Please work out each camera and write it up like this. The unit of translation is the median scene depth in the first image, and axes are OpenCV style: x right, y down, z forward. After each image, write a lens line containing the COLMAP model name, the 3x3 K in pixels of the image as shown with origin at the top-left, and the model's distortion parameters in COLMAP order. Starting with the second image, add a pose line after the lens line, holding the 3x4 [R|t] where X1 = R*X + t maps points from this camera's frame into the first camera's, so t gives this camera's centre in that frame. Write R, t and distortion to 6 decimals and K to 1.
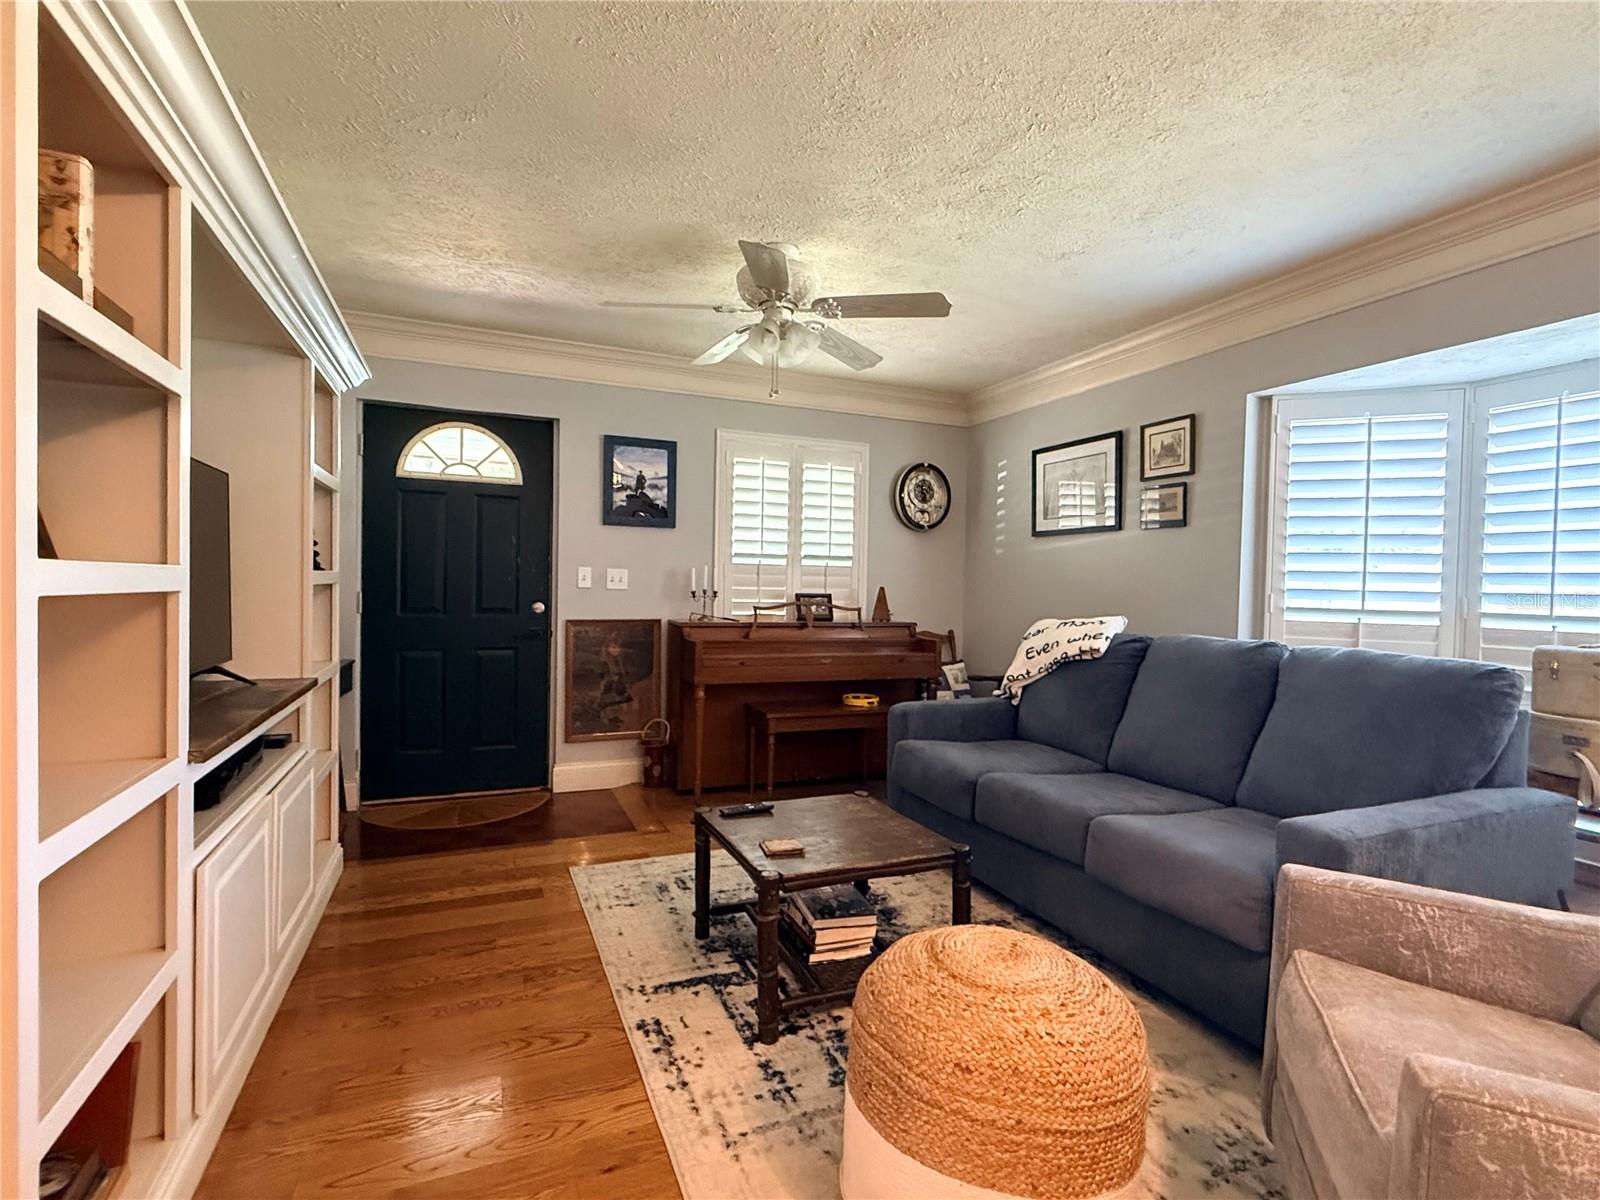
lens RADIAL K [[758.7, 0, 803.5], [0, 758.7, 598.1], [0, 0, 1]] dist [0.001596, 0.000205]
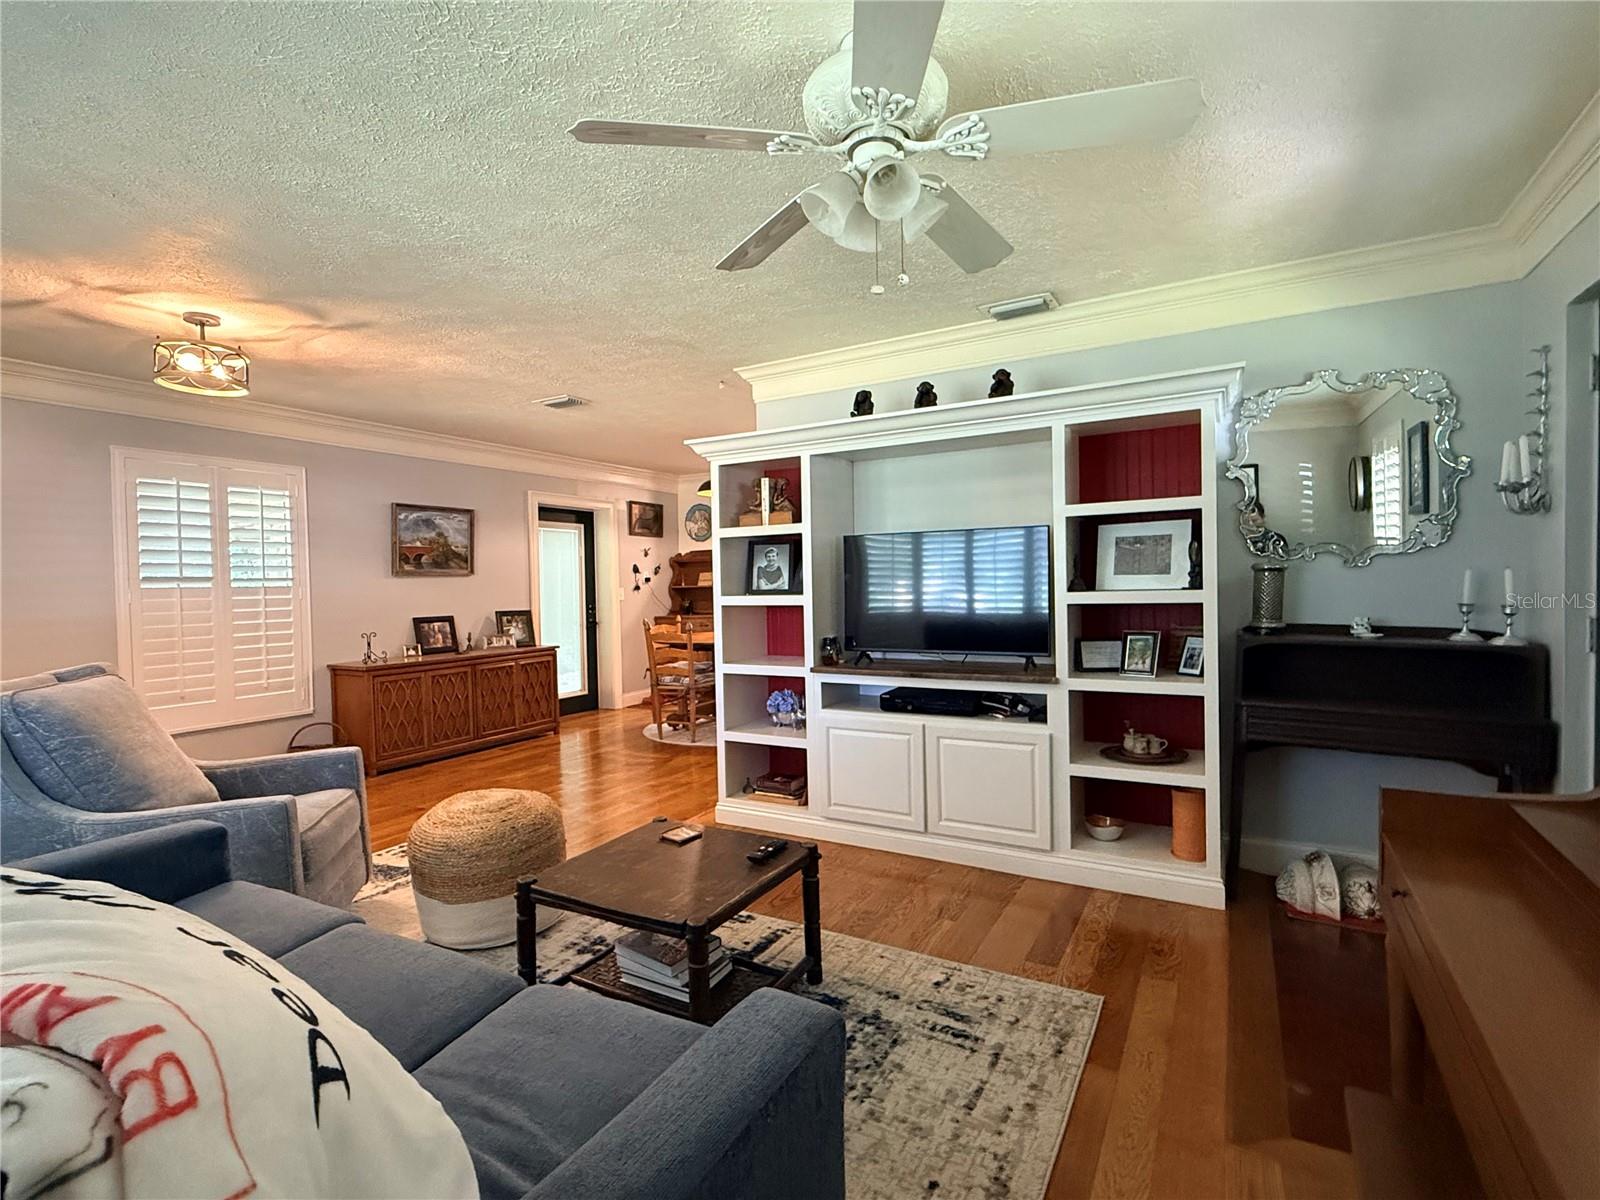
lens RADIAL K [[758.7, 0, 803.9], [0, 758.7, 606.1], [0, 0, 1]] dist [0.001596, 0.000205]
pose [[-0.796668, 0.019714, -0.604095, 0.254248], [-0.002217, 0.999366, 0.035537, -0.032616], [0.604413, 0.029651, -0.796119, 0.998371]]
